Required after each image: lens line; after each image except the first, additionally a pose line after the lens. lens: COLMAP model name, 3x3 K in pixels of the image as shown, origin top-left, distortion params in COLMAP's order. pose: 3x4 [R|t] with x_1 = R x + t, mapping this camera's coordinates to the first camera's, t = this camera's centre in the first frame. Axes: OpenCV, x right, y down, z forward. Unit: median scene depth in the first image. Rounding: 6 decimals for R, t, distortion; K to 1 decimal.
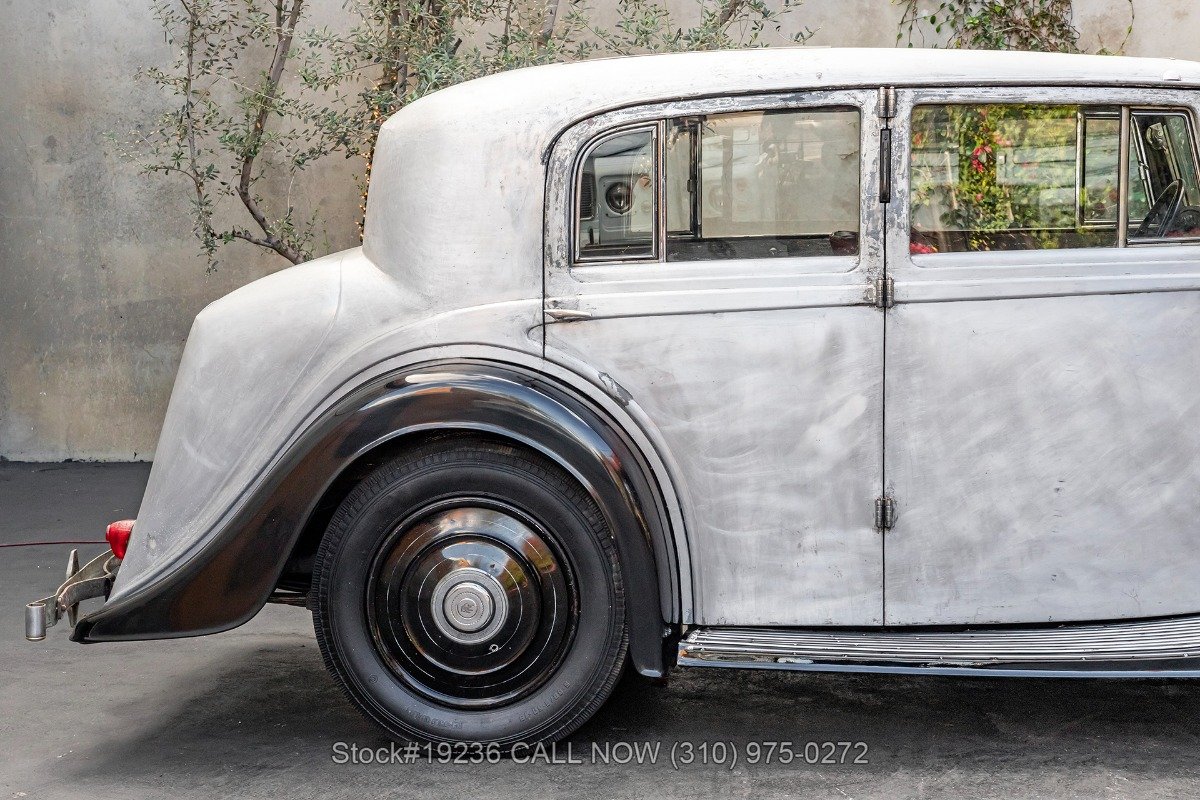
lens RADIAL K [[2555.6, 0, 607.7], [0, 2555.6, 400.4], [0, 0, 1]] dist [0.418581, 0.396955]
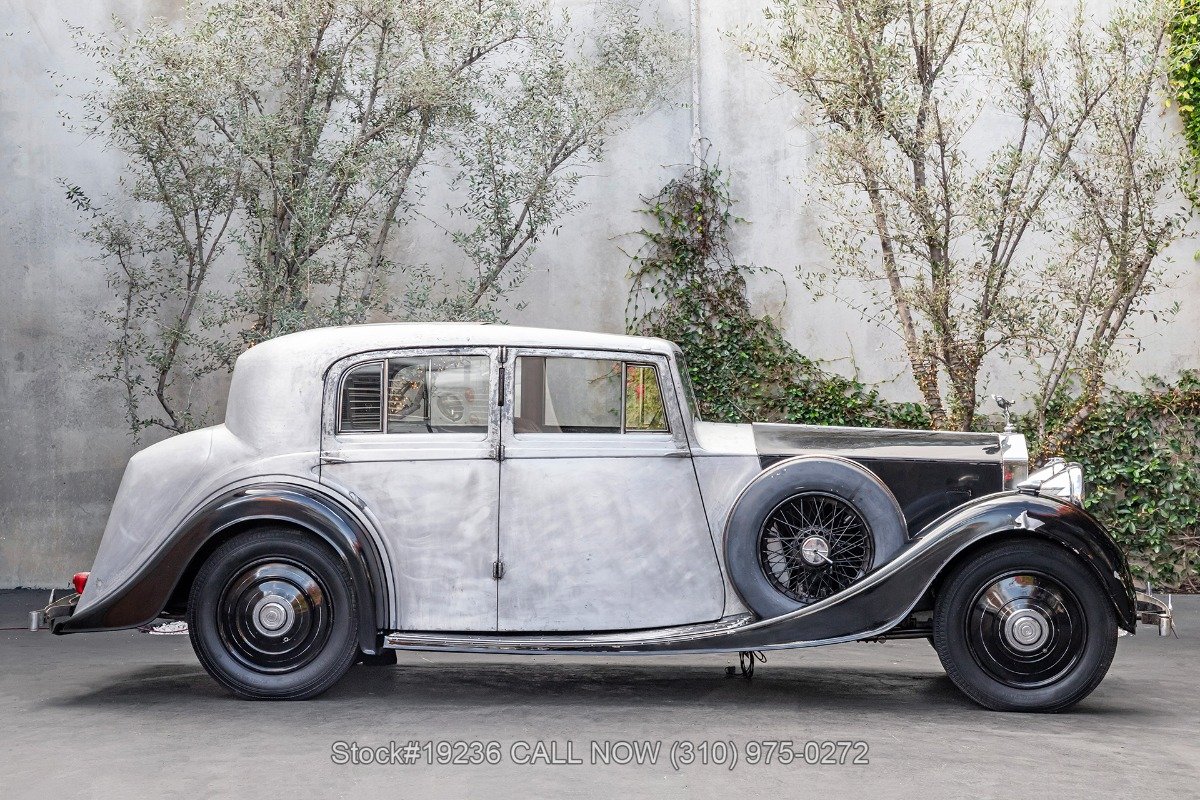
lens RADIAL K [[2555.6, 0, 607.7], [0, 2555.6, 400.4], [0, 0, 1]] dist [0.418581, 0.396955]
pose [[0.999041, 0.029354, 0.032481, 0.122702], [-0.026495, 0.996013, -0.085186, 0.077675], [-0.034852, 0.084244, 0.995835, -0.881928]]
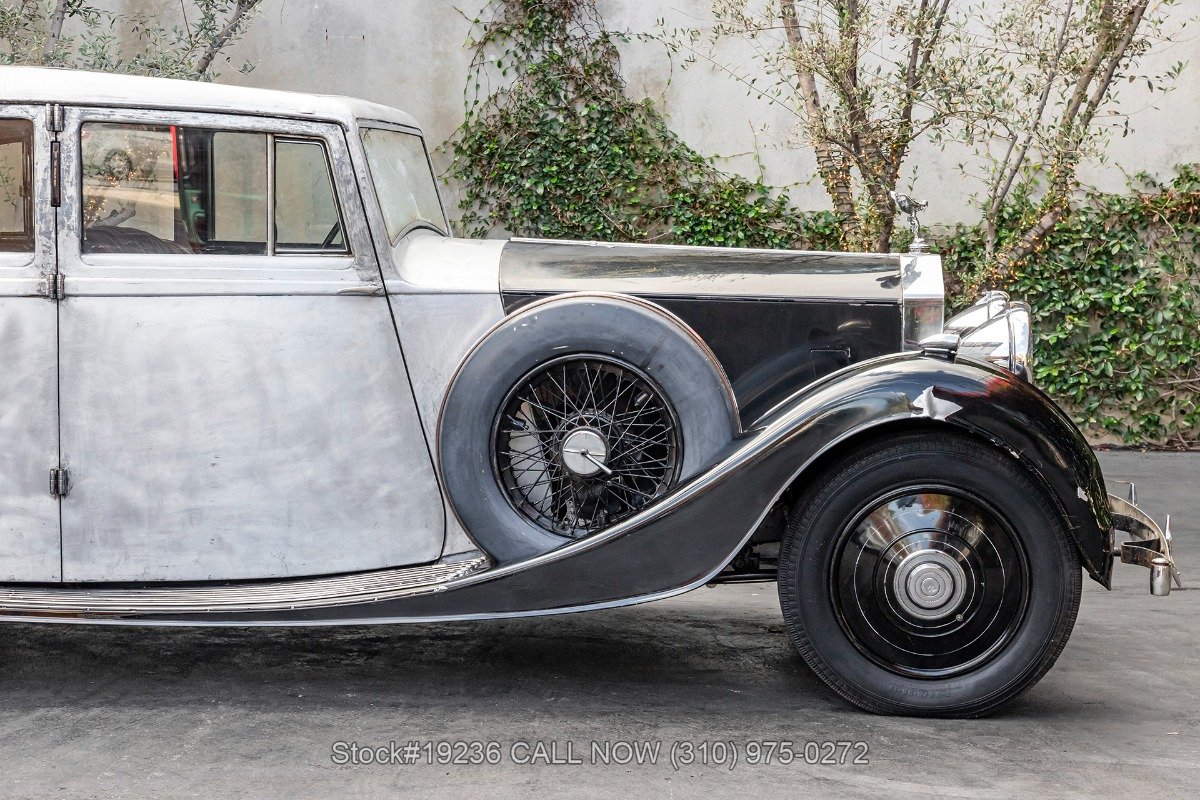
lens RADIAL K [[2398.6, 0, 586.1], [0, 2398.6, 420.7], [0, 0, 1]] dist [0.345493, -0.019252]
pose [[0.999363, 0.027426, 0.022831, 0.311847], [-0.027435, 0.999624, 0.000064, 0.010412], [-0.022820, -0.000690, 0.999739, -0.074908]]
